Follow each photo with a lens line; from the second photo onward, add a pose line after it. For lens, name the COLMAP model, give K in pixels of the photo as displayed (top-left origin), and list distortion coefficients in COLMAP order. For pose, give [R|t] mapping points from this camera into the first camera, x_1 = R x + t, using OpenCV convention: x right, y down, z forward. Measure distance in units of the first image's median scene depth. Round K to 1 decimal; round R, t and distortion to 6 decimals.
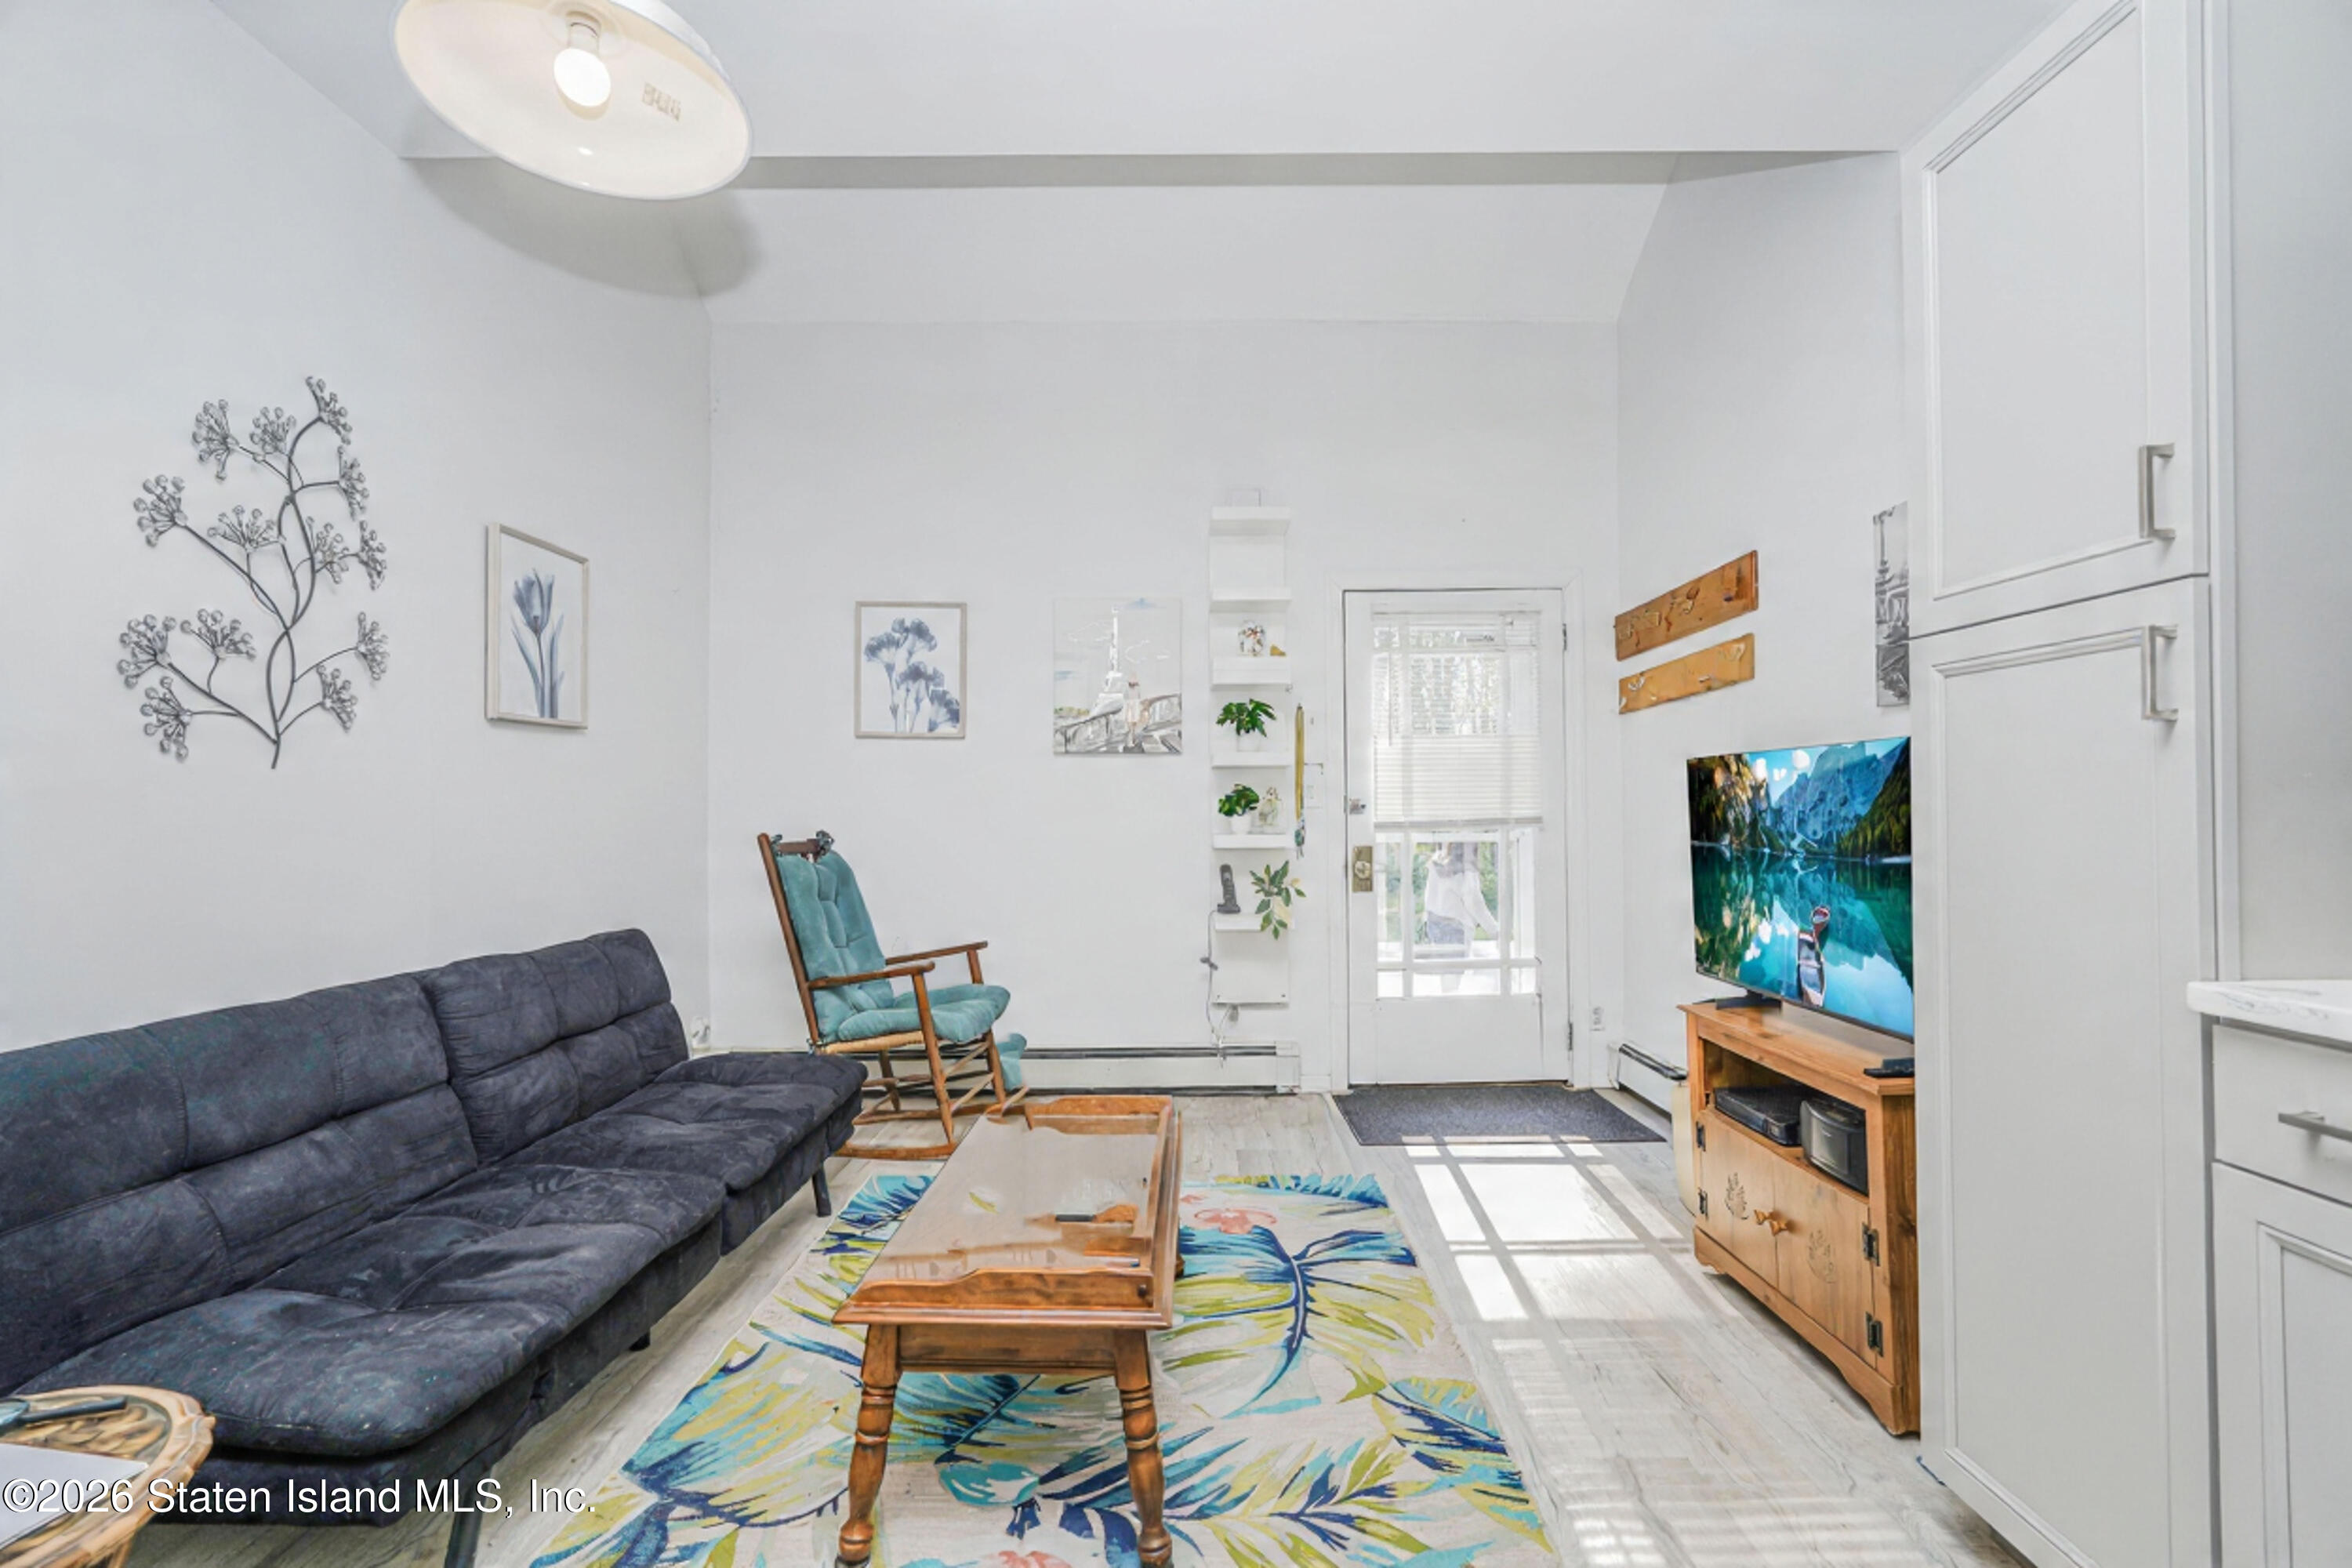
lens RADIAL K [[1054.8, 0, 1182.9], [0, 1054.8, 790.3], [0, 0, 1]] dist [-0.002485, -0.000025]
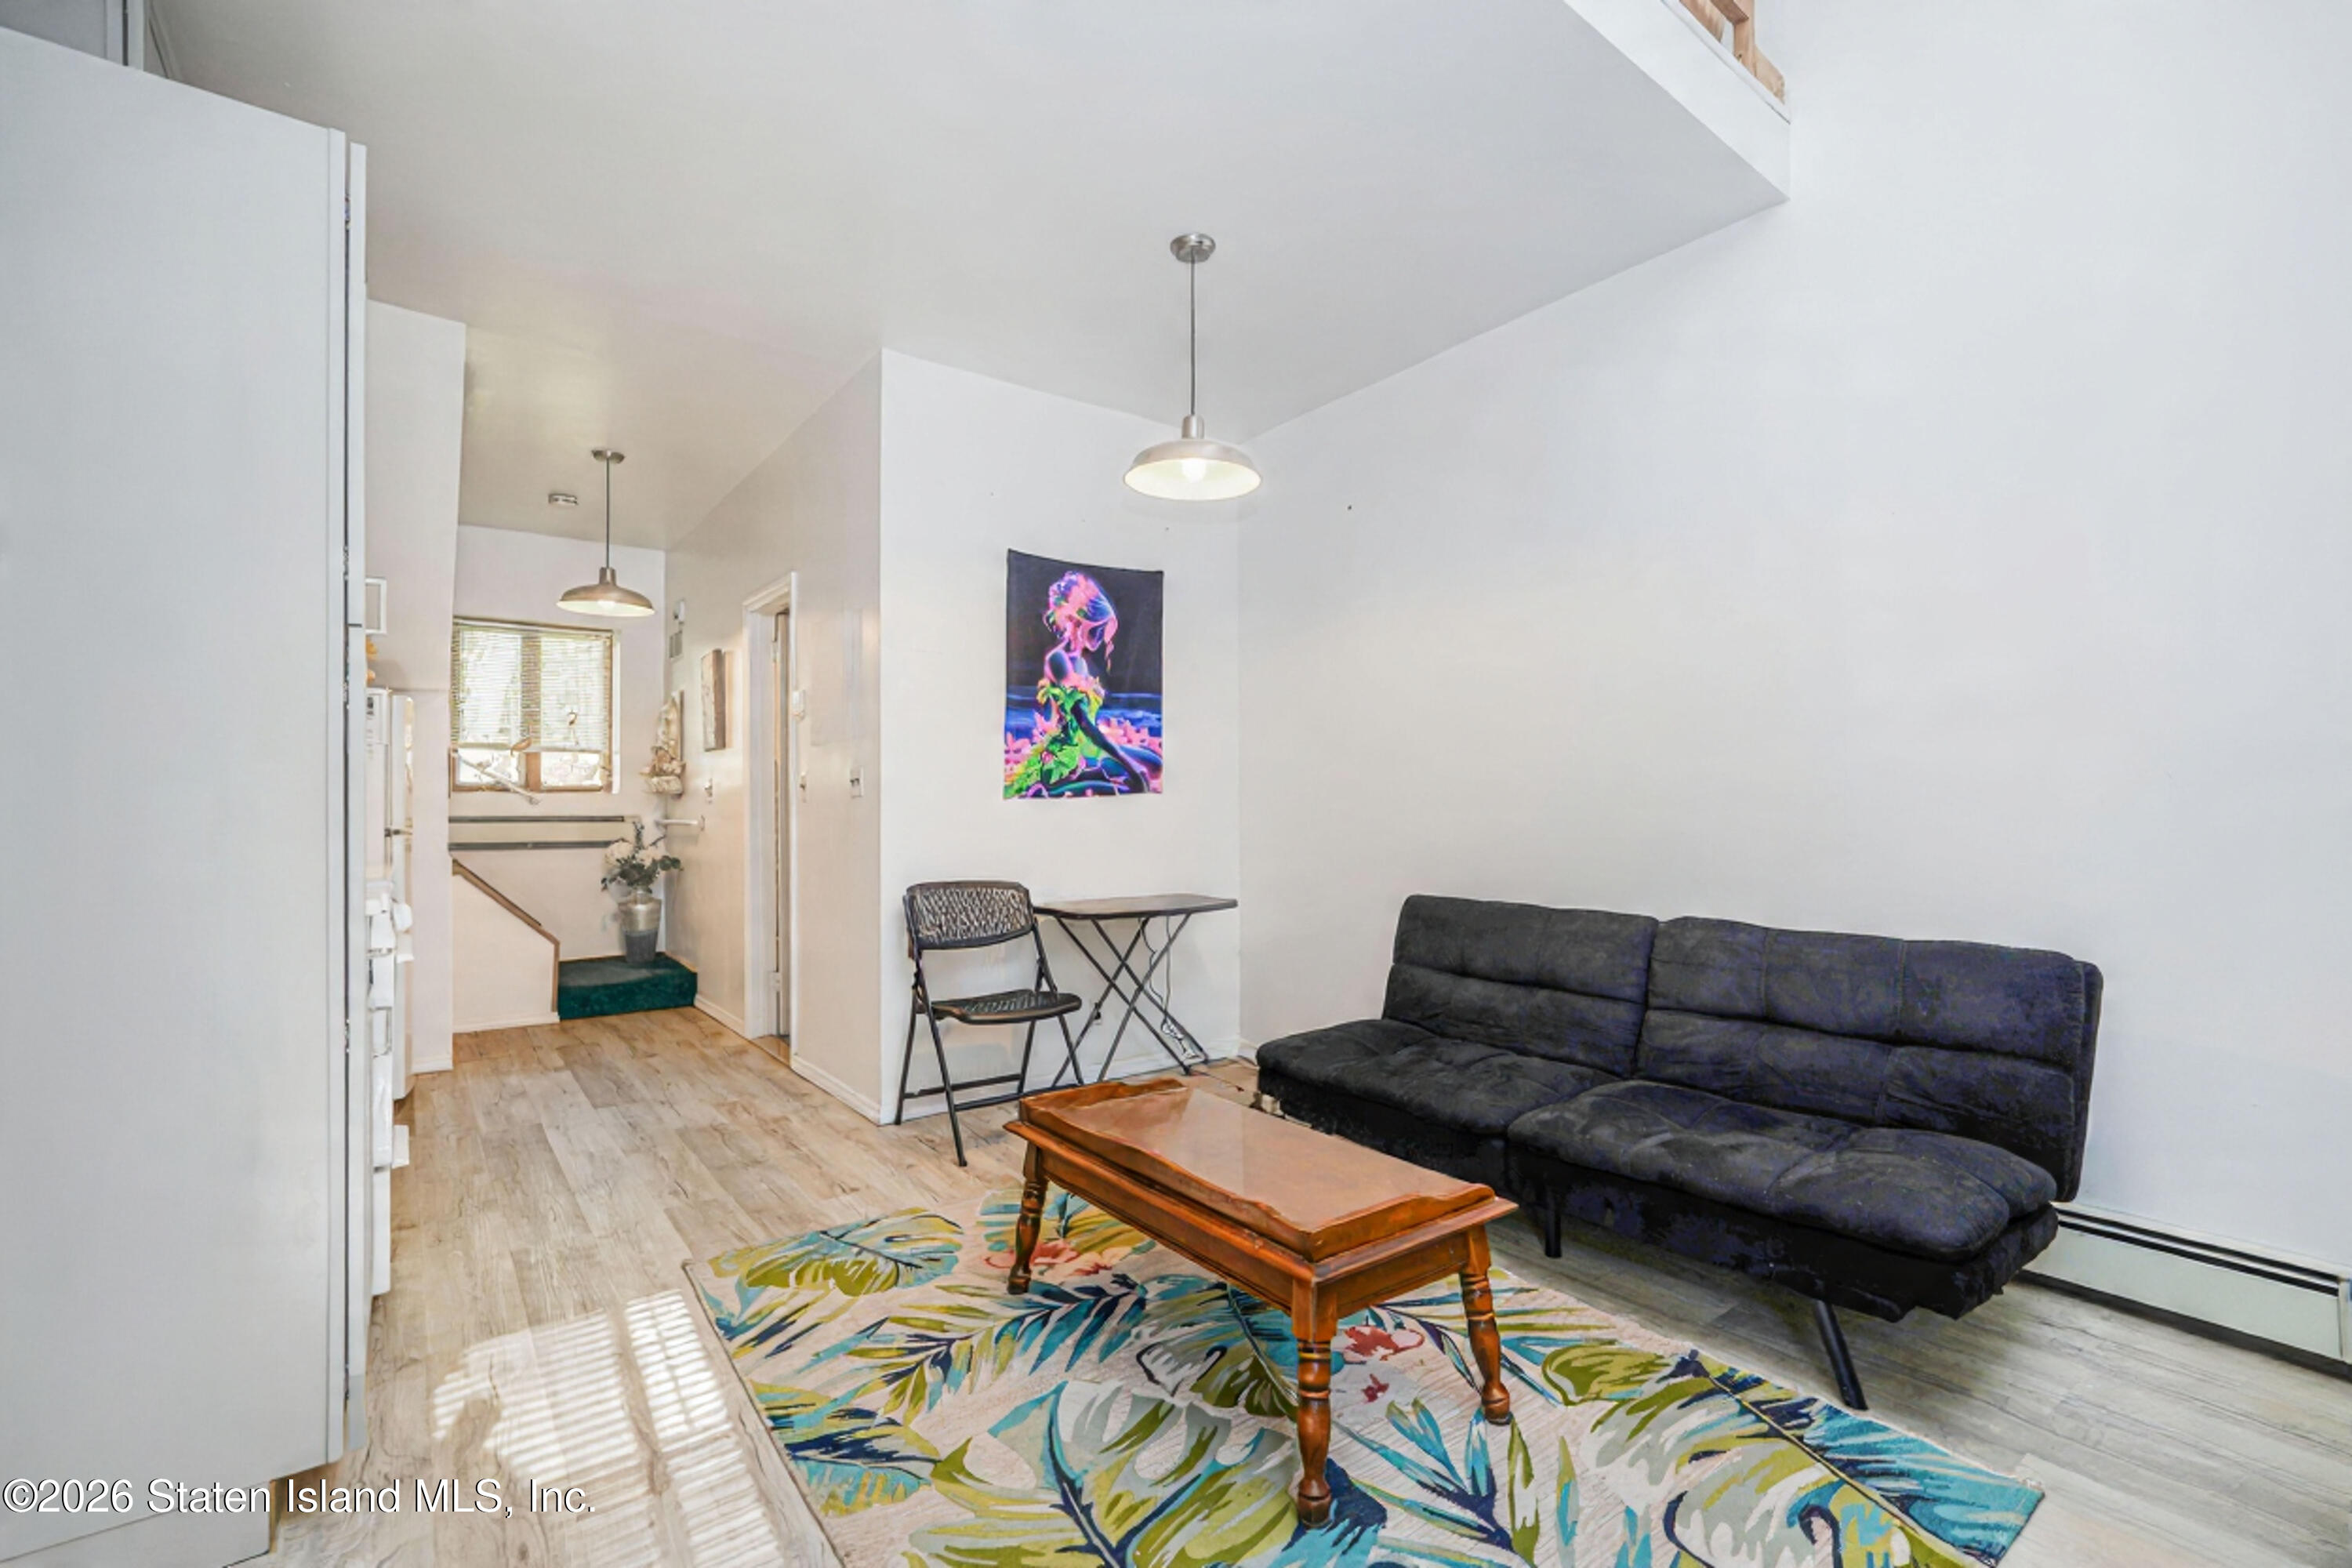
lens RADIAL K [[1054.8, 0, 1182.9], [0, 1054.8, 790.3], [0, 0, 1]] dist [-0.002485, -0.000025]
pose [[-0.796276, 0.002652, -0.604928, 0.425437], [0.026363, 0.999192, -0.030323, 0.037518], [0.604359, -0.040093, -0.795703, 1.429292]]
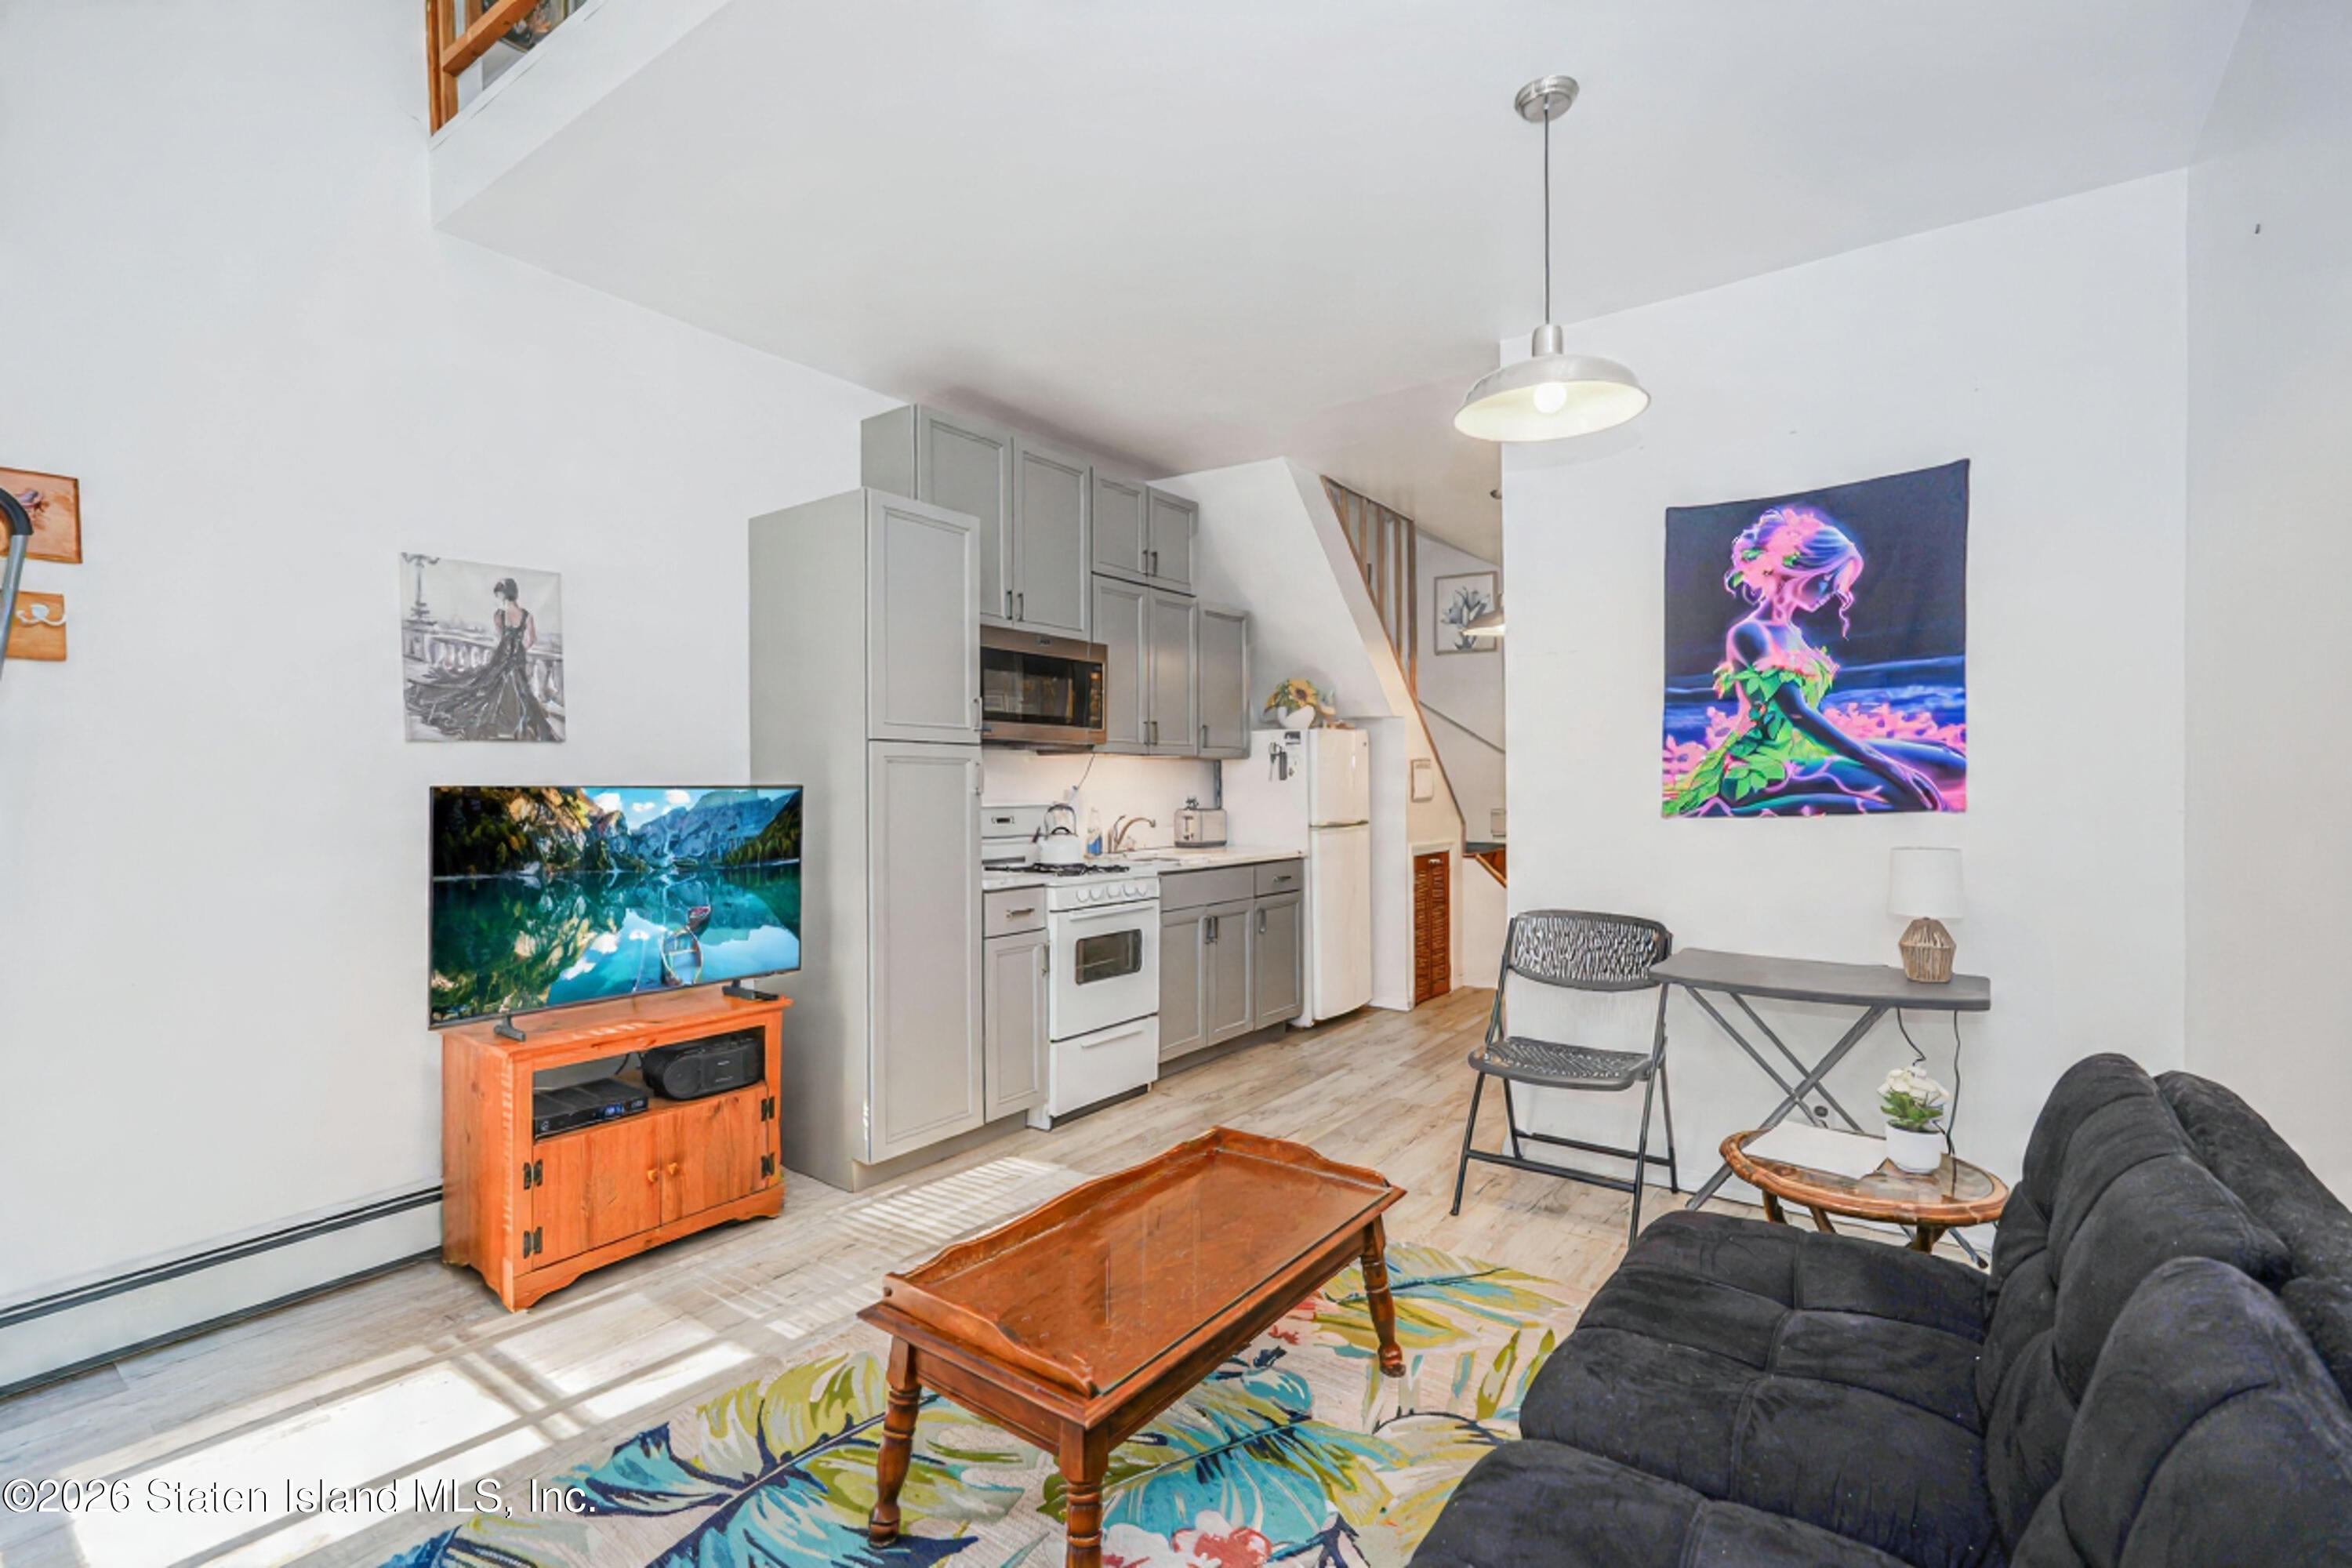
lens RADIAL K [[1065.7, 0, 1142.3], [0, 1065.7, 784.7], [0, 0, 1]] dist [-0.000060, 0.000104]
pose [[-0.803607, 0.014714, 0.594979, -0.548100], [-0.001327, 0.999648, -0.026513, -0.008152], [-0.595159, -0.022095, -0.803304, 1.431712]]
